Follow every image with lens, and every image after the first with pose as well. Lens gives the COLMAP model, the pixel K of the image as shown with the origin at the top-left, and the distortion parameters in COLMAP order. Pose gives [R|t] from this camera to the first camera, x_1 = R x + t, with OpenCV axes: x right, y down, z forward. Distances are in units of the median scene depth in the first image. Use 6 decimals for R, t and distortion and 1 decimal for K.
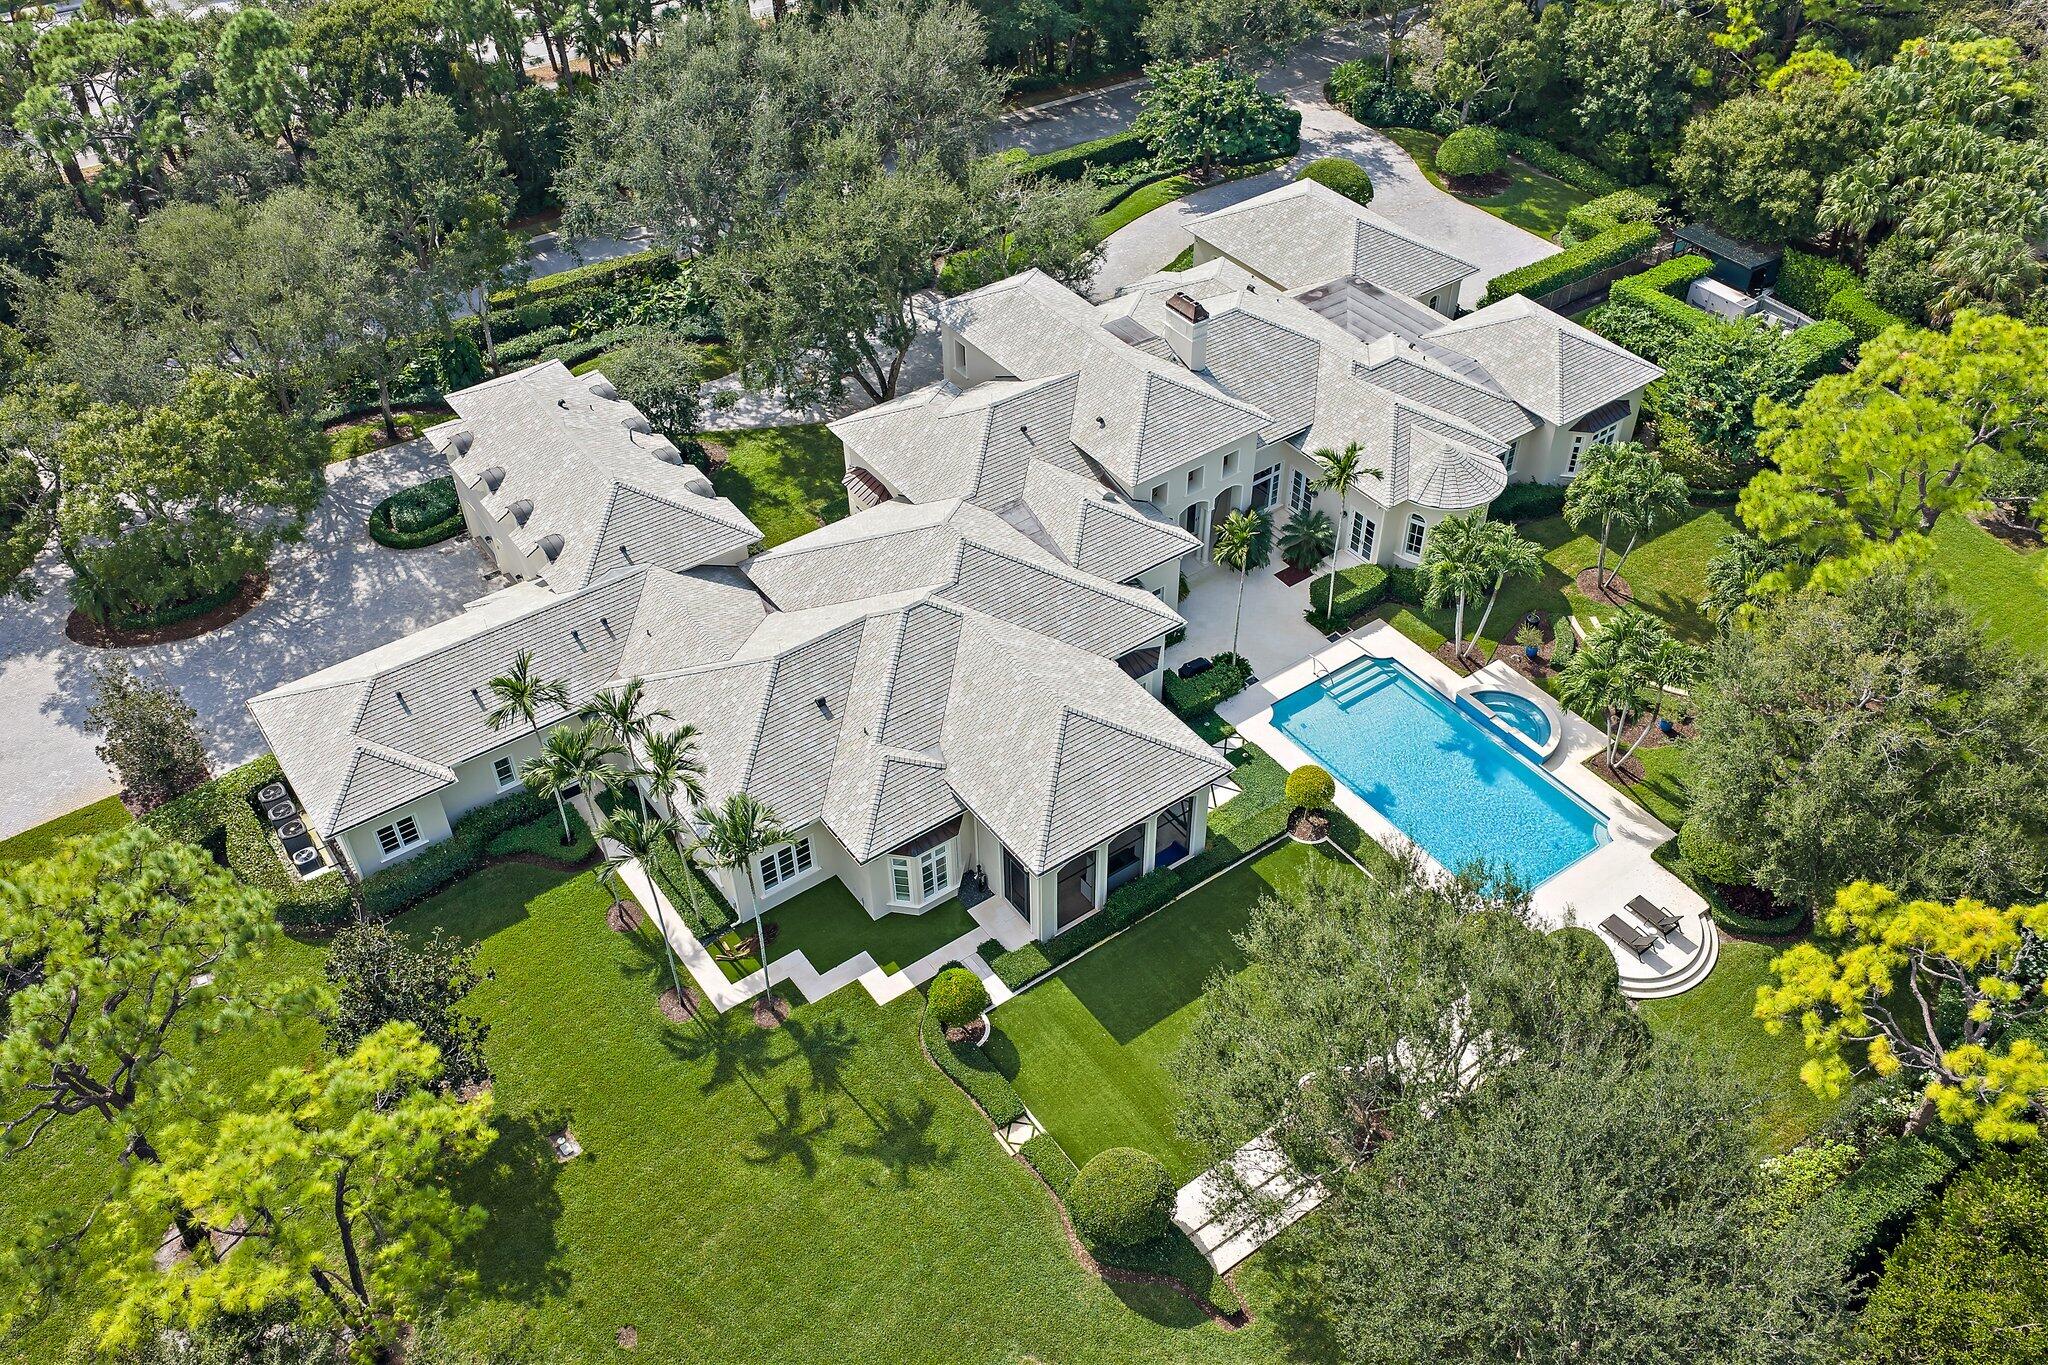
lens RADIAL K [[1752.6, 0, 1024.0], [0, 1752.6, 641.9], [0, 0, 1]] dist [0.012864, -0.010019]
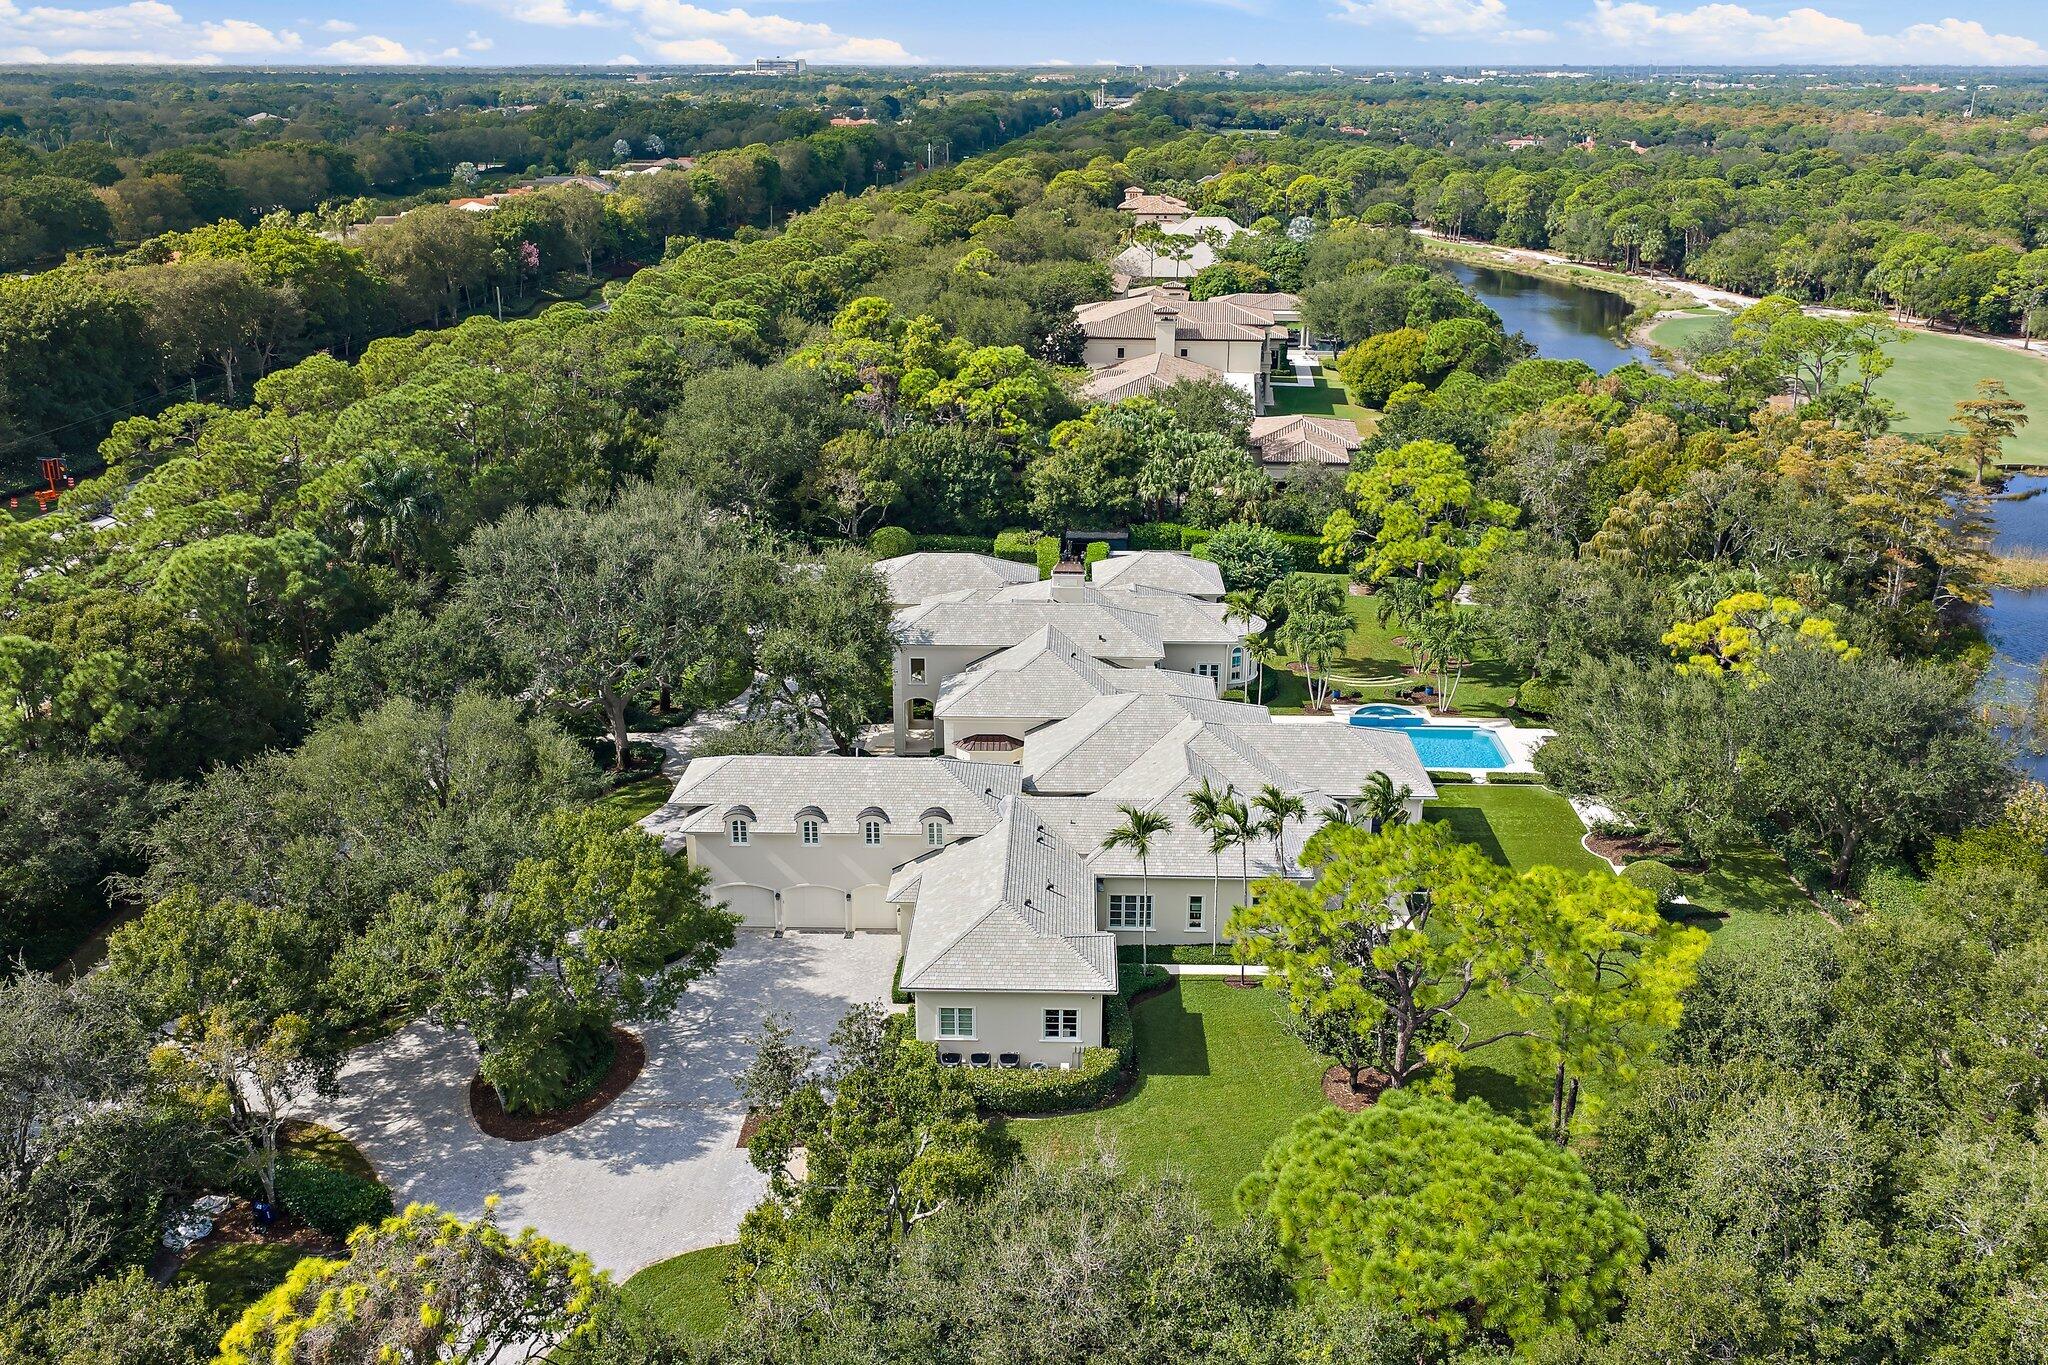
lens RADIAL K [[1752.6, 0, 1024.0], [0, 1752.6, 641.9], [0, 0, 1]] dist [0.012864, -0.010019]
pose [[0.603374, -0.240423, 0.760353, -1.063898], [0.517281, 0.843662, -0.143720, 0.044918], [-0.606927, 0.480033, 0.633410, 0.176199]]
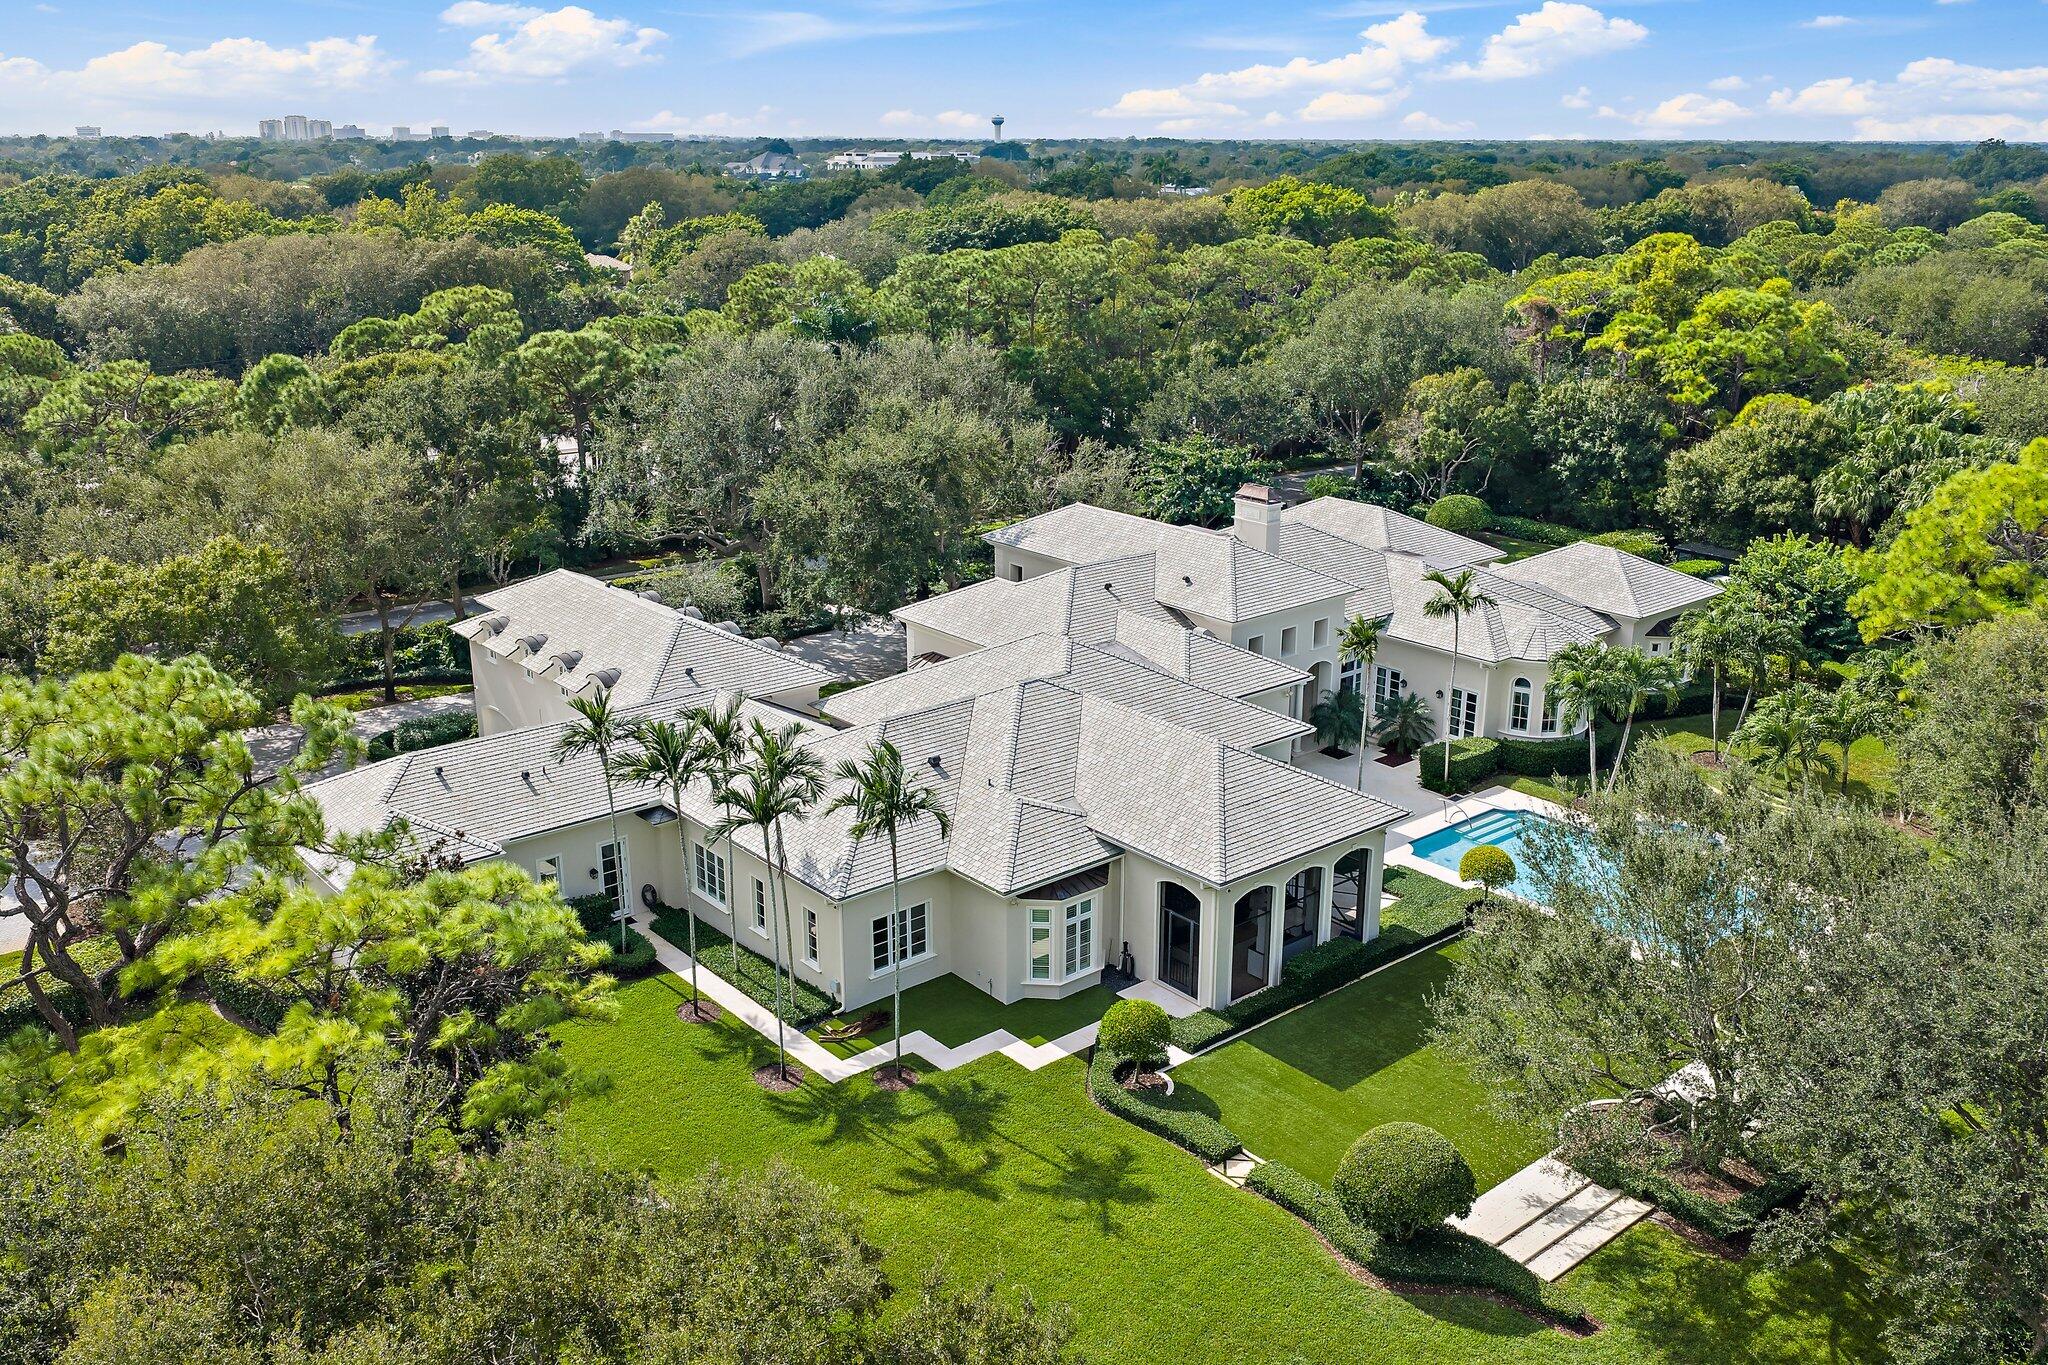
lens RADIAL K [[1752.6, 0, 1024.0], [0, 1752.6, 641.9], [0, 0, 1]] dist [0.012864, -0.010019]
pose [[0.996711, -0.008322, 0.080615, -0.125520], [0.041080, 0.909337, -0.414028, 0.304910], [-0.069860, 0.415978, 0.906687, 0.158906]]
